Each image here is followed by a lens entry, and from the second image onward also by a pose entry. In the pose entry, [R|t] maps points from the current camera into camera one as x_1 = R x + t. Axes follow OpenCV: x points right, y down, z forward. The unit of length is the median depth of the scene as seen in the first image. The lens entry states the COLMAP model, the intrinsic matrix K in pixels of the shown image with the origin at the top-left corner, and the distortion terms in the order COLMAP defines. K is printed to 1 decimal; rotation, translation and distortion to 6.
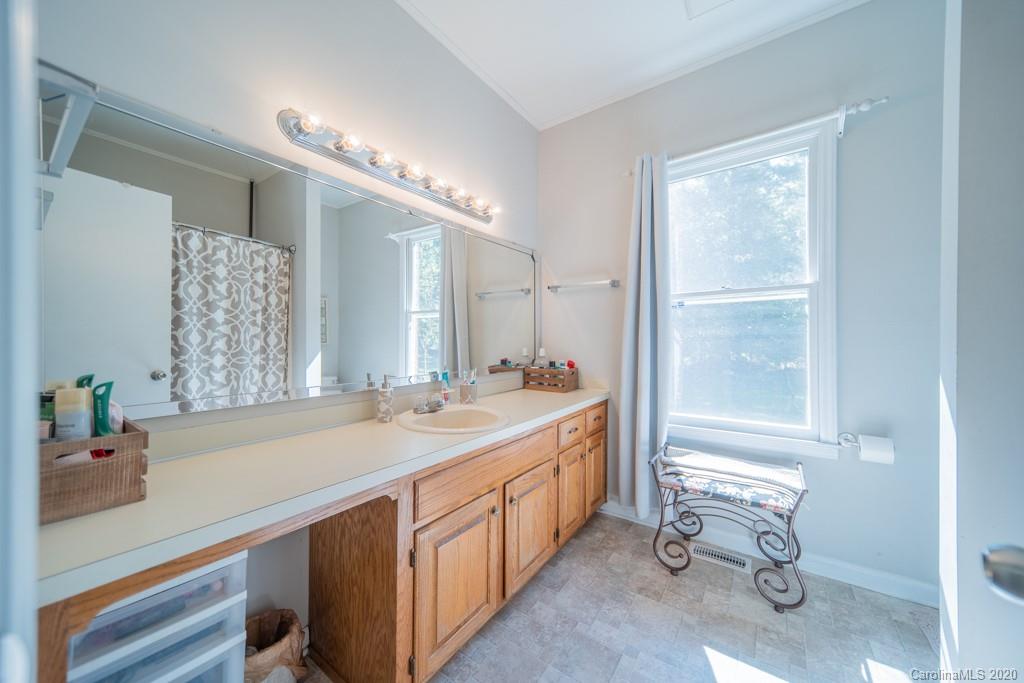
lens RADIAL K [[365.5, 0, 510.5], [0, 365.5, 340.9], [0, 0, 1]] dist [0.005325, -0.000221]
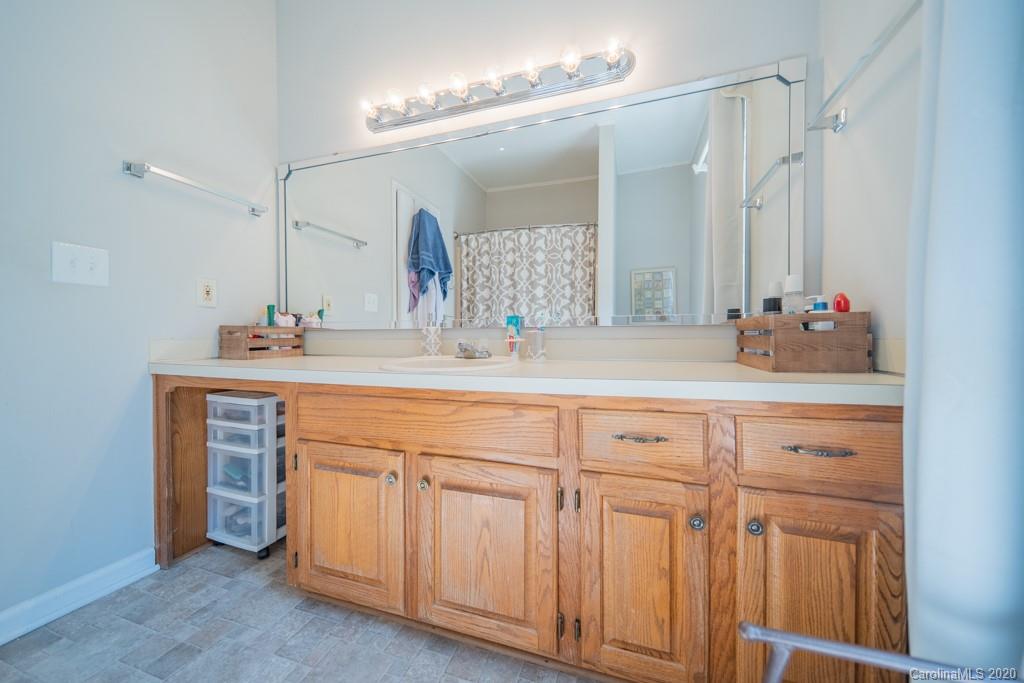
lens RADIAL K [[365.5, 0, 510.5], [0, 365.5, 340.9], [0, 0, 1]] dist [0.005325, -0.000221]
pose [[0.290134, 0.008418, -0.956949, 0.393180], [-0.003064, 0.999964, 0.007868, 0.092446], [0.956981, 0.000650, 0.290149, 0.532192]]
